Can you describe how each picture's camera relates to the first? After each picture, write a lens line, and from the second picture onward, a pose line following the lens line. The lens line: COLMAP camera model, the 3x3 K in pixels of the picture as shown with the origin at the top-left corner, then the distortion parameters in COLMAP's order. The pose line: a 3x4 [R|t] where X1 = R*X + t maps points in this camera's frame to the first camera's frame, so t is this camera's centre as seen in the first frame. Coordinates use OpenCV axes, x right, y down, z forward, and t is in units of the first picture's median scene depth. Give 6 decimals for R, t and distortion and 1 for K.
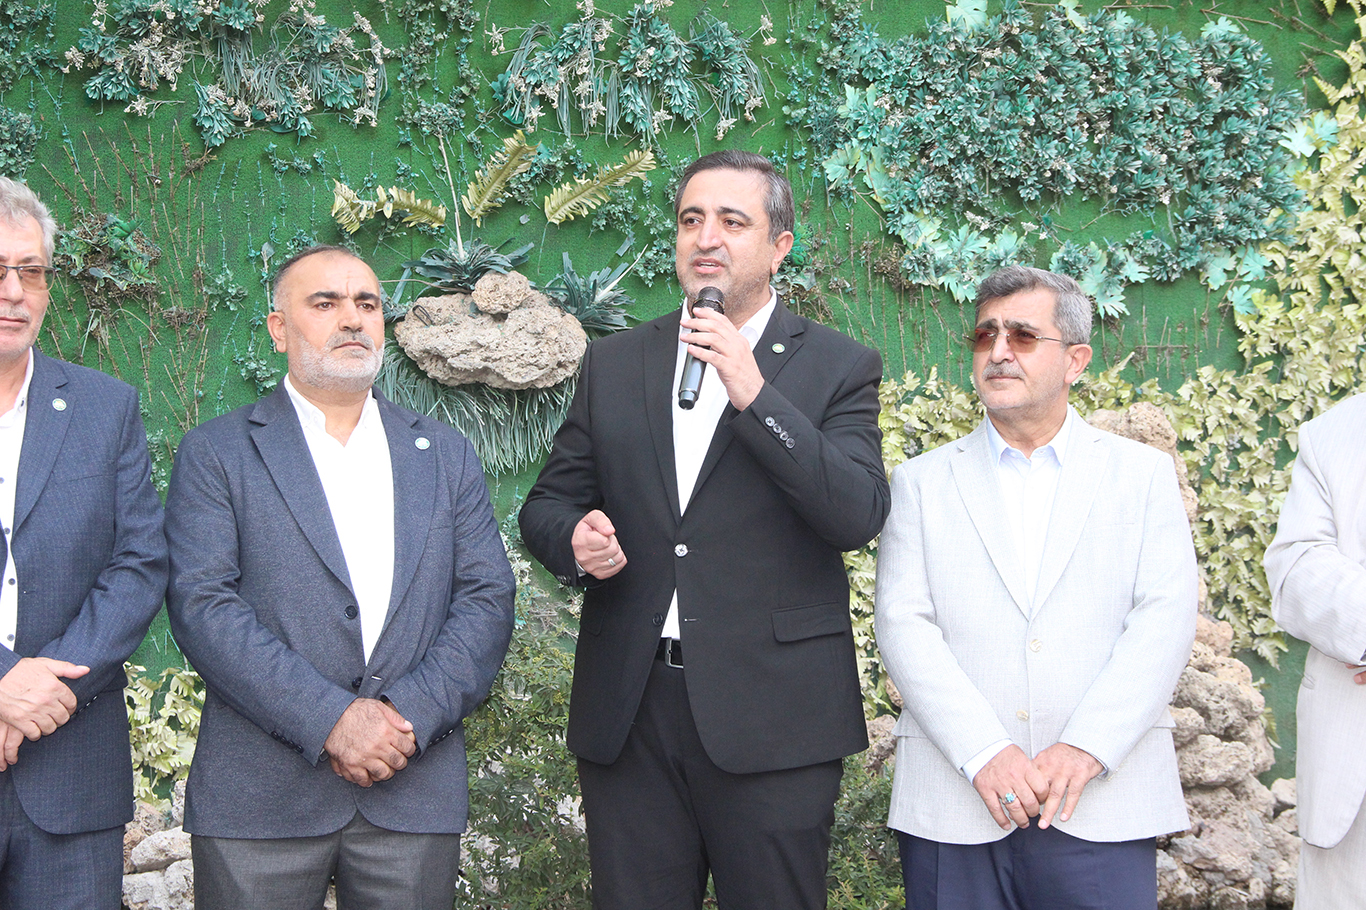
lens RADIAL K [[2990.3, 0, 683.0], [0, 2990.3, 455.0], [0, 0, 1]] dist [0.342252, 0.844865]
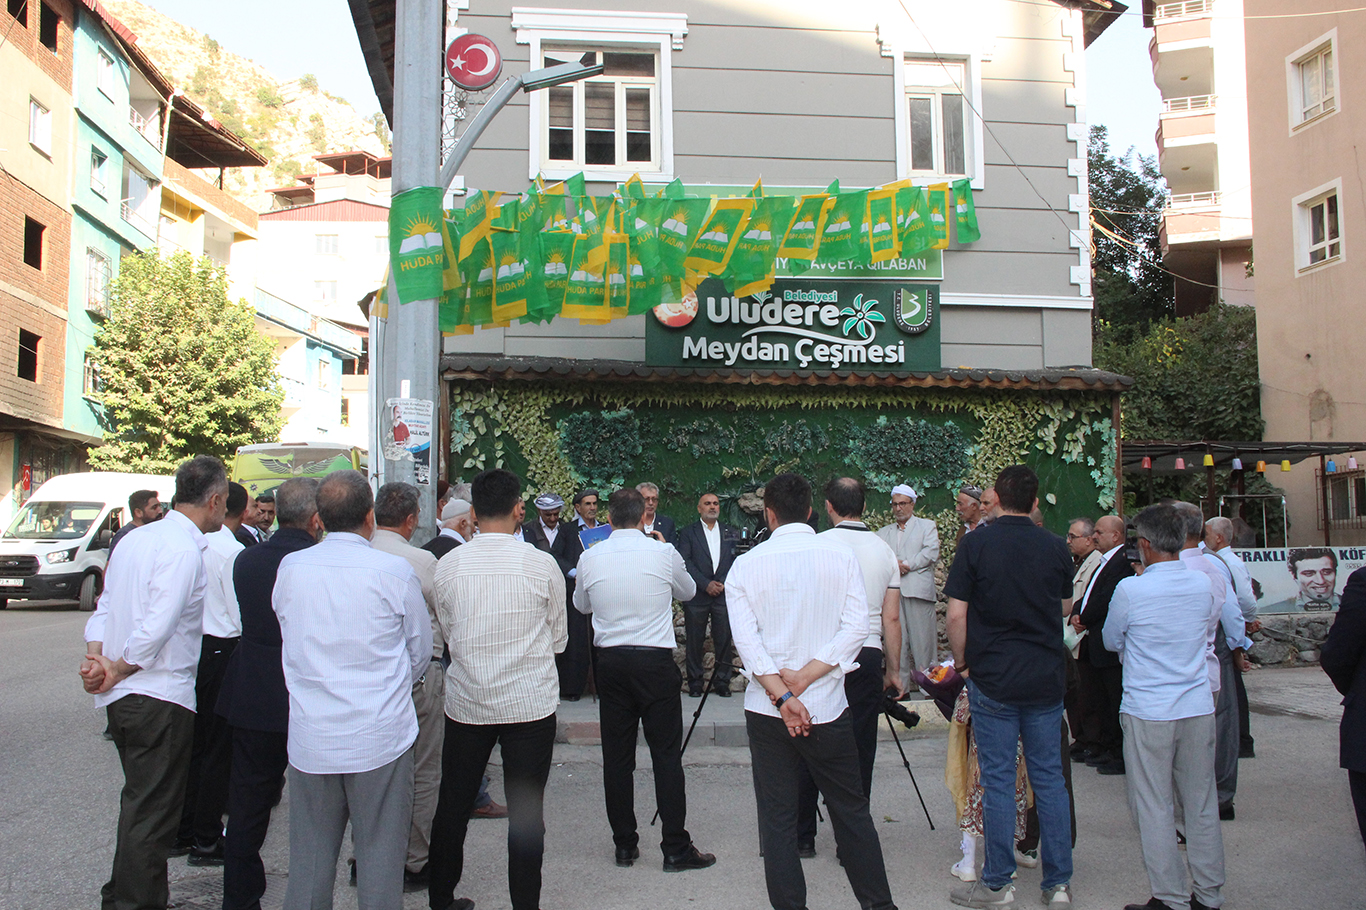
lens RADIAL K [[1376.2, 0, 683.0], [0, 1376.2, 455.0], [0, 0, 1]] dist [0.001325, 0.000291]
pose [[0.981854, -0.008379, -0.189452, 0.185410], [-0.001177, 0.998735, -0.050273, -0.009319], [0.189634, 0.049584, 0.980602, -0.861704]]
